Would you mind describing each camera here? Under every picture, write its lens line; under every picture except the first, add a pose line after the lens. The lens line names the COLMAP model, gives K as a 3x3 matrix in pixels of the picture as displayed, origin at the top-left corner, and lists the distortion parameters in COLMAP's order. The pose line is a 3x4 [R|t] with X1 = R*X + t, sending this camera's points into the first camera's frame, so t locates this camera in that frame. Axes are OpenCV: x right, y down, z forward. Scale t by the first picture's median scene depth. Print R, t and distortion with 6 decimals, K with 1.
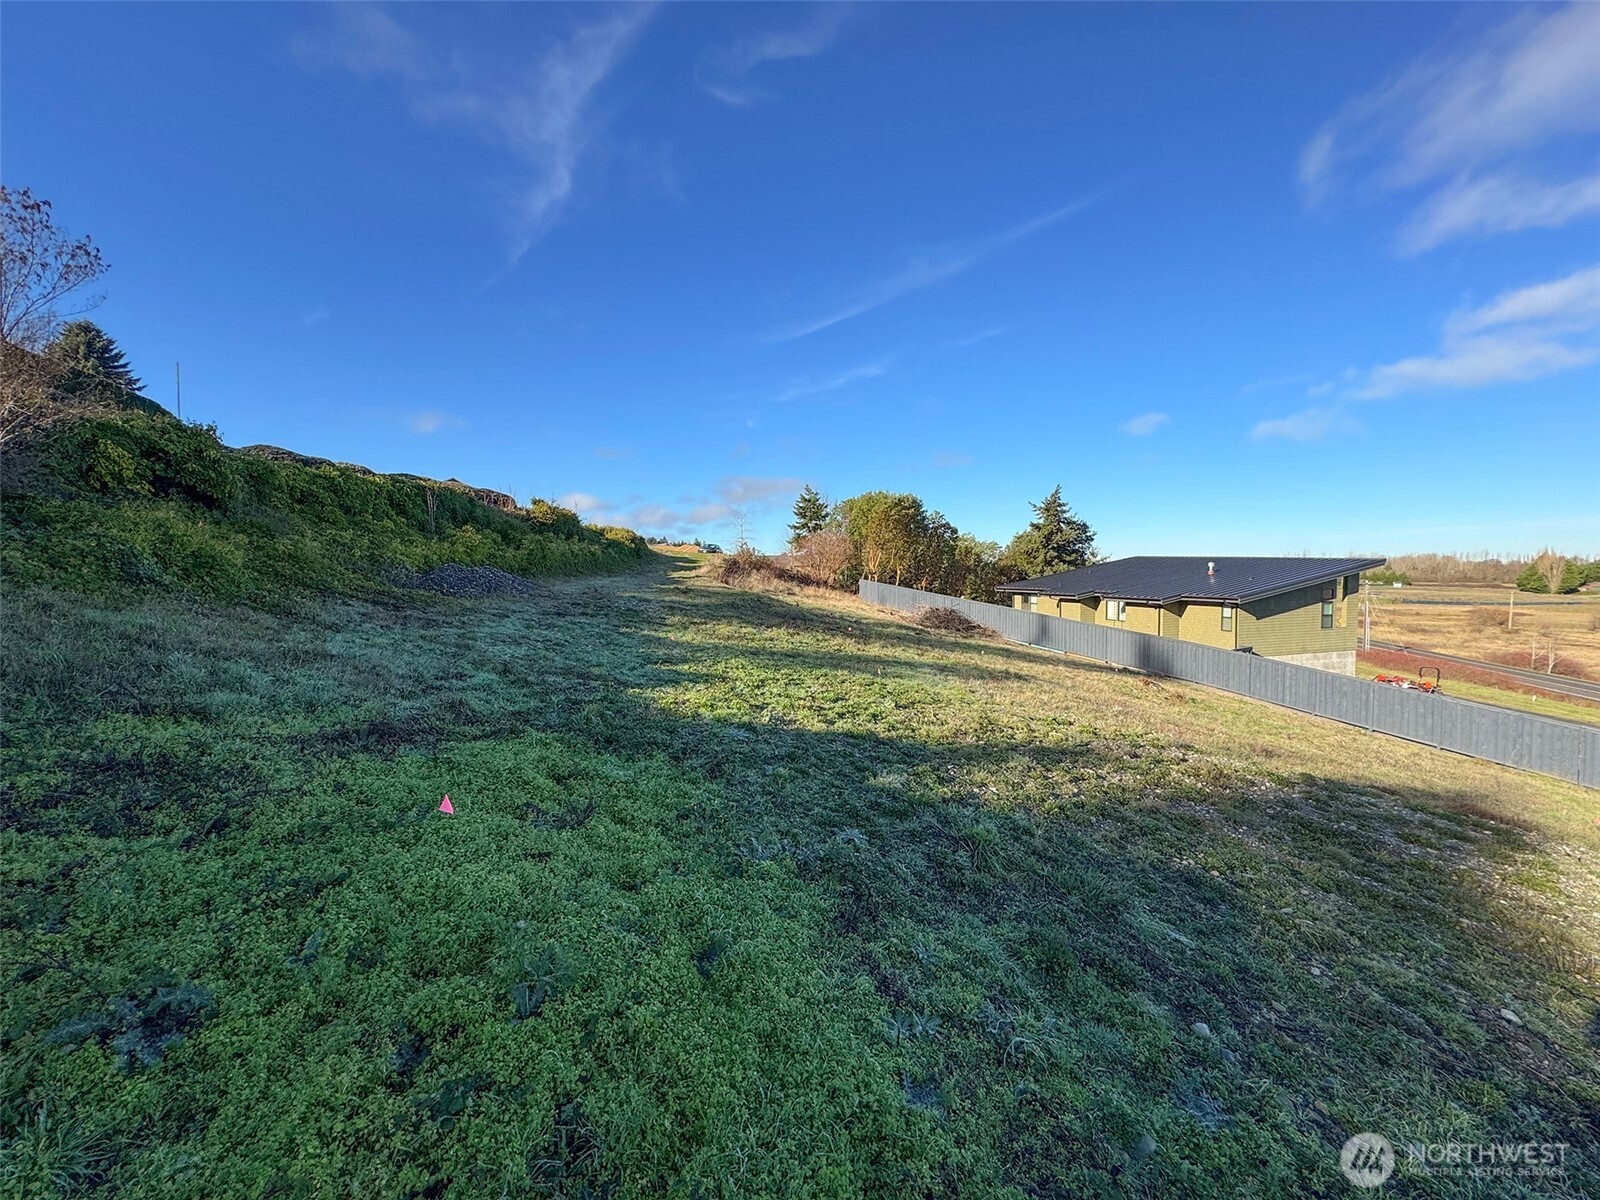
lens RADIAL K [[656.2, 0, 797.1], [0, 656.2, 603.5], [0, 0, 1]] dist [0.007664, 0.001481]
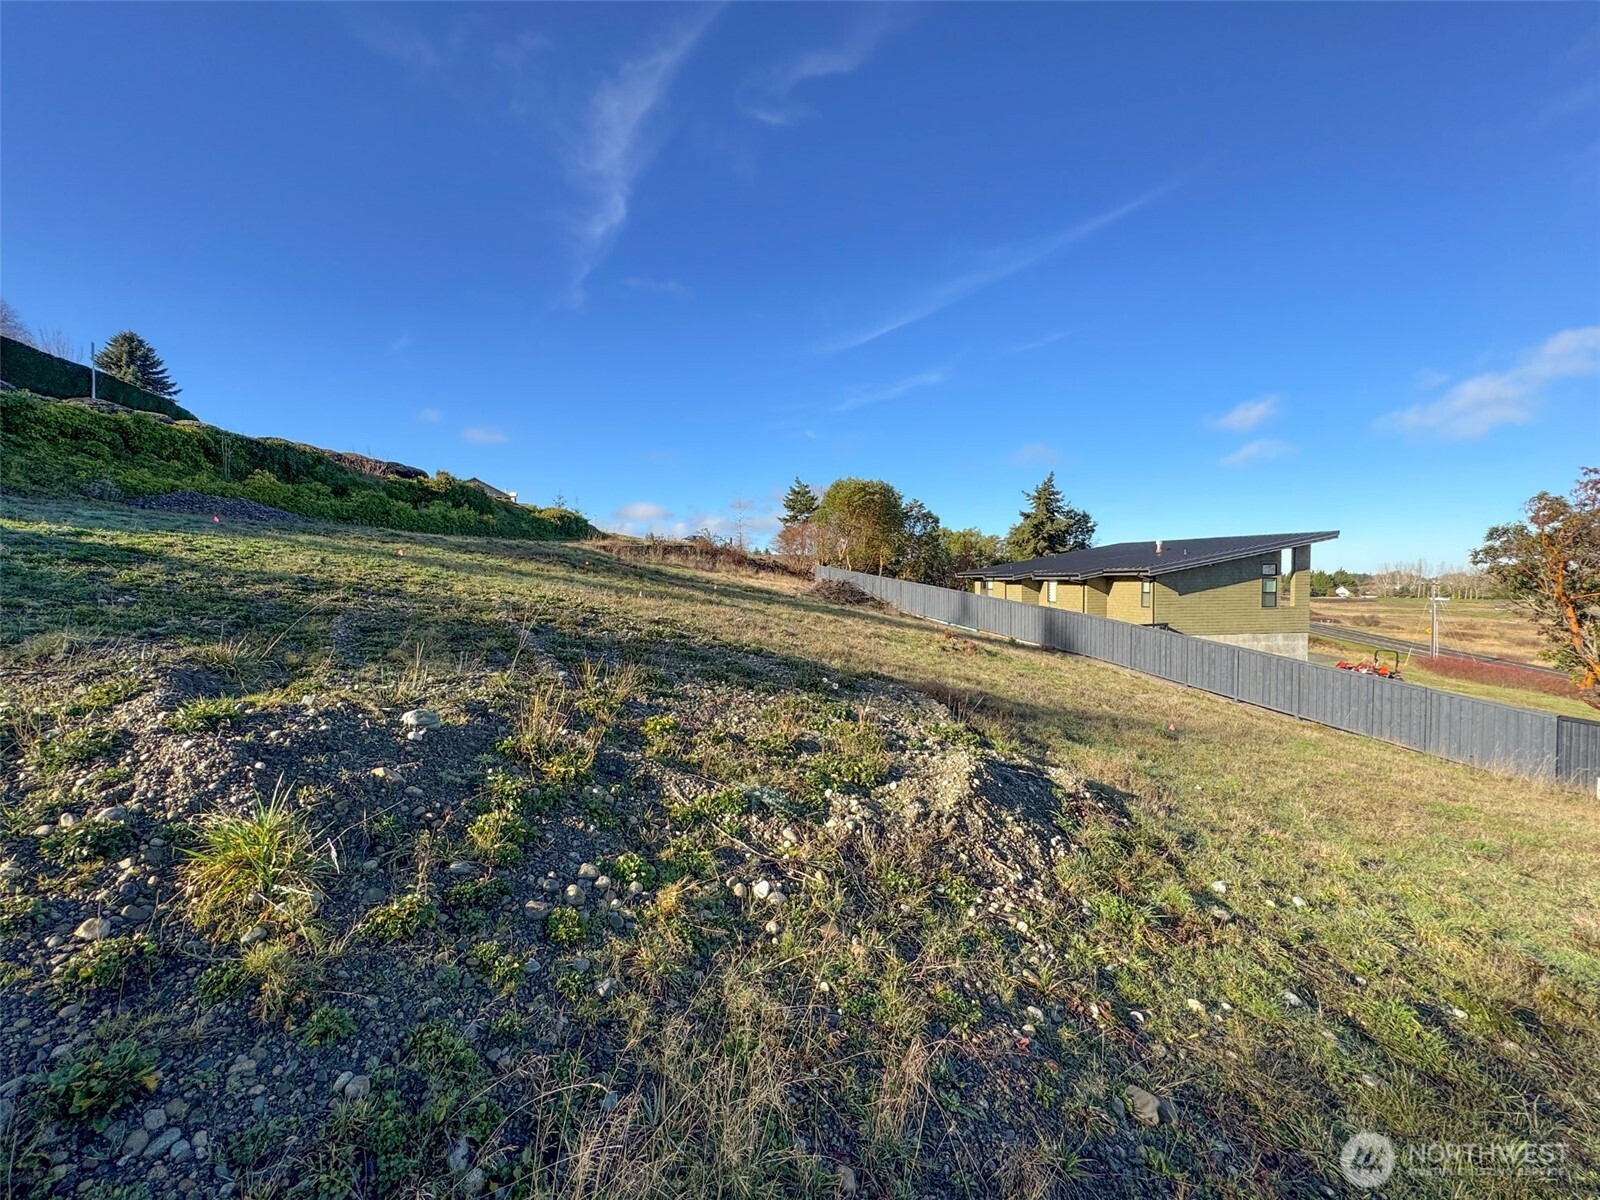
lens RADIAL K [[656.2, 0, 802.3], [0, 656.2, 592.7], [0, 0, 1]] dist [0.007664, 0.001481]
pose [[0.992858, 0.008652, -0.118986, 0.156243], [-0.013151, 0.999226, -0.037078, 0.034636], [0.118573, 0.038379, 0.992203, 0.015493]]
